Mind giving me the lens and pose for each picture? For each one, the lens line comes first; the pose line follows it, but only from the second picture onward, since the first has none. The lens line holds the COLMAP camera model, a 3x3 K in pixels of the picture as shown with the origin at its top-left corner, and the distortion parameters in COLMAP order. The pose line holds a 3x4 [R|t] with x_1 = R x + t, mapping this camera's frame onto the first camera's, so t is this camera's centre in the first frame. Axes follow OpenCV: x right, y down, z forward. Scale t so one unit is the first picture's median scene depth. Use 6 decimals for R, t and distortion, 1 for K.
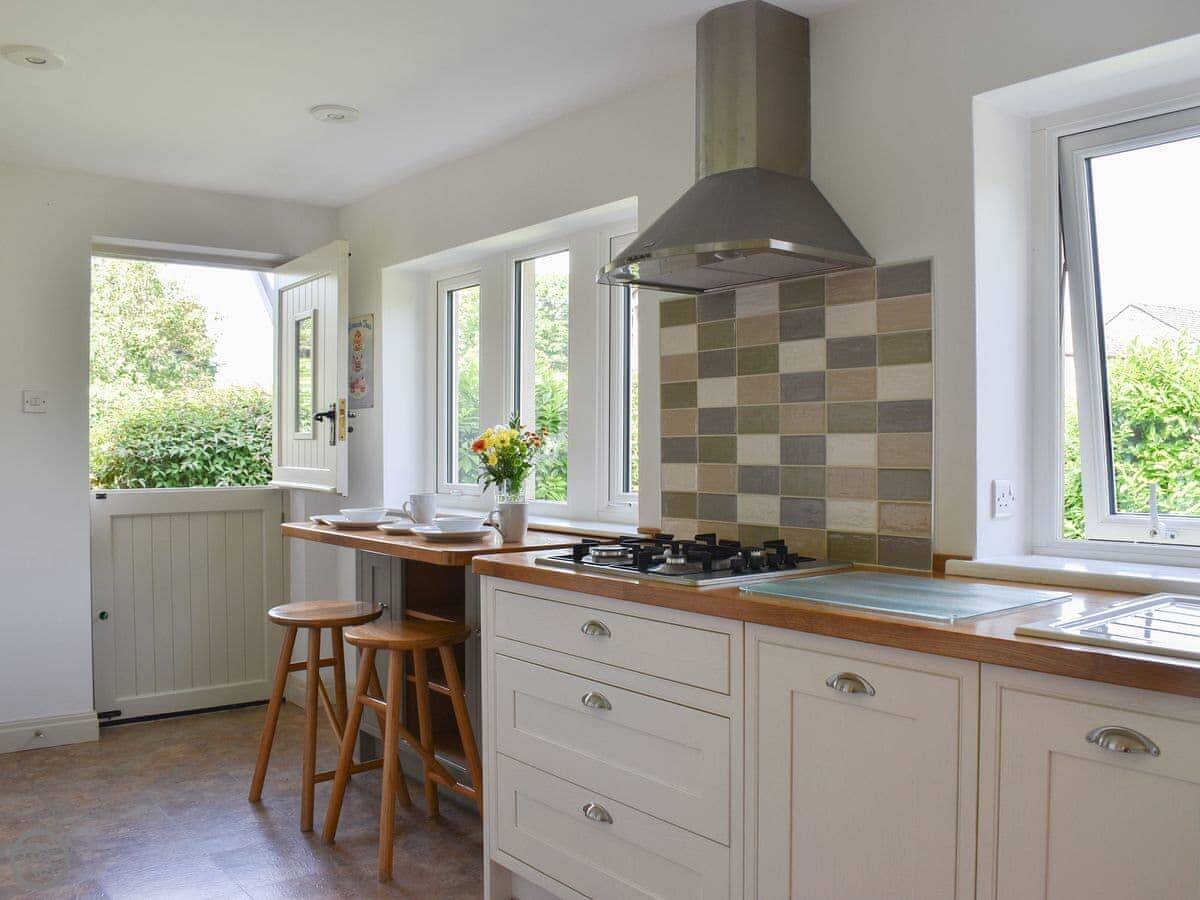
lens RADIAL K [[1147.1, 0, 600.0], [0, 1147.1, 450.0], [0, 0, 1]] dist [-0.002457, 0.000494]
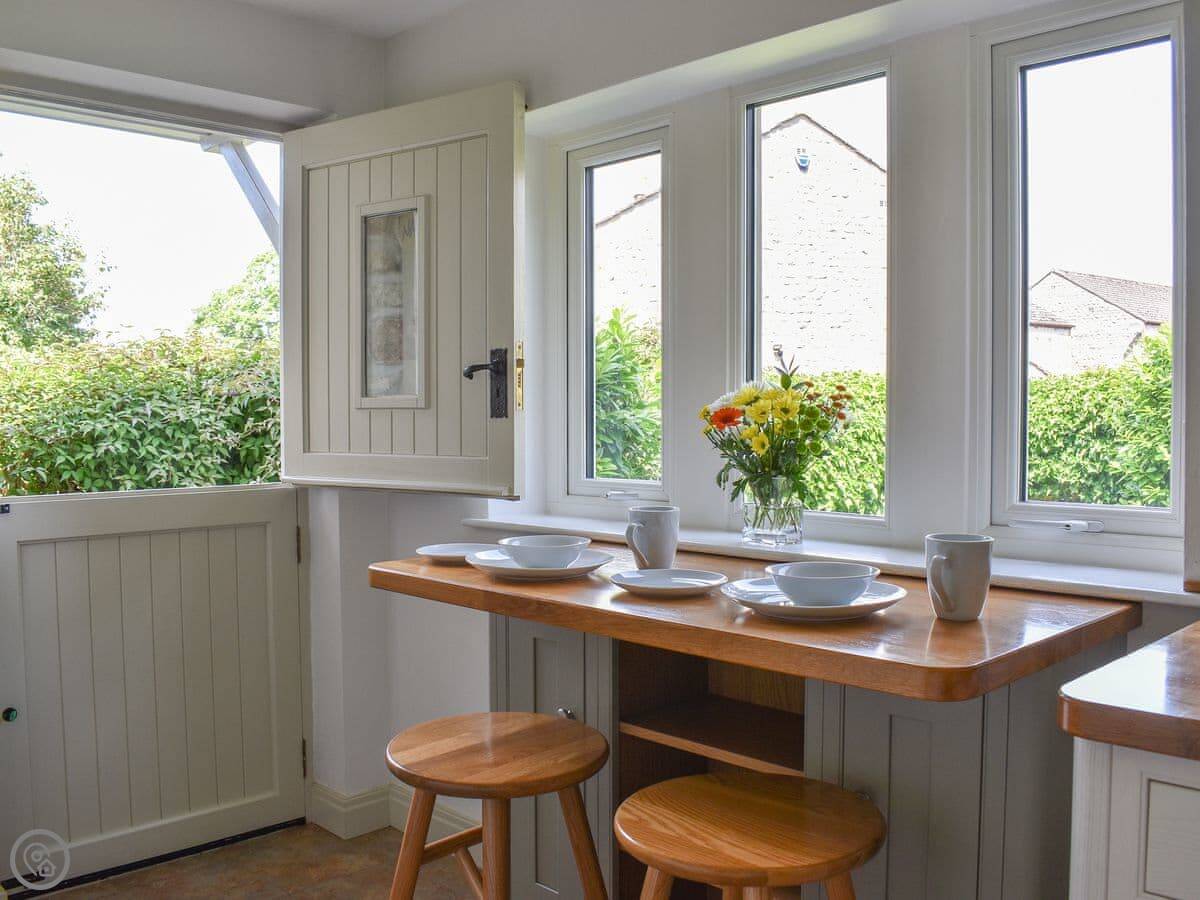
lens RADIAL K [[1090.3, 0, 600.0], [0, 1090.3, 450.0], [0, 0, 1]] dist [-0.036503, -0.011391]
pose [[0.991353, -0.007166, 0.131027, -0.145725], [0.003671, 0.999632, 0.026892, -0.001827], [-0.131171, -0.026179, 0.991014, 0.299799]]
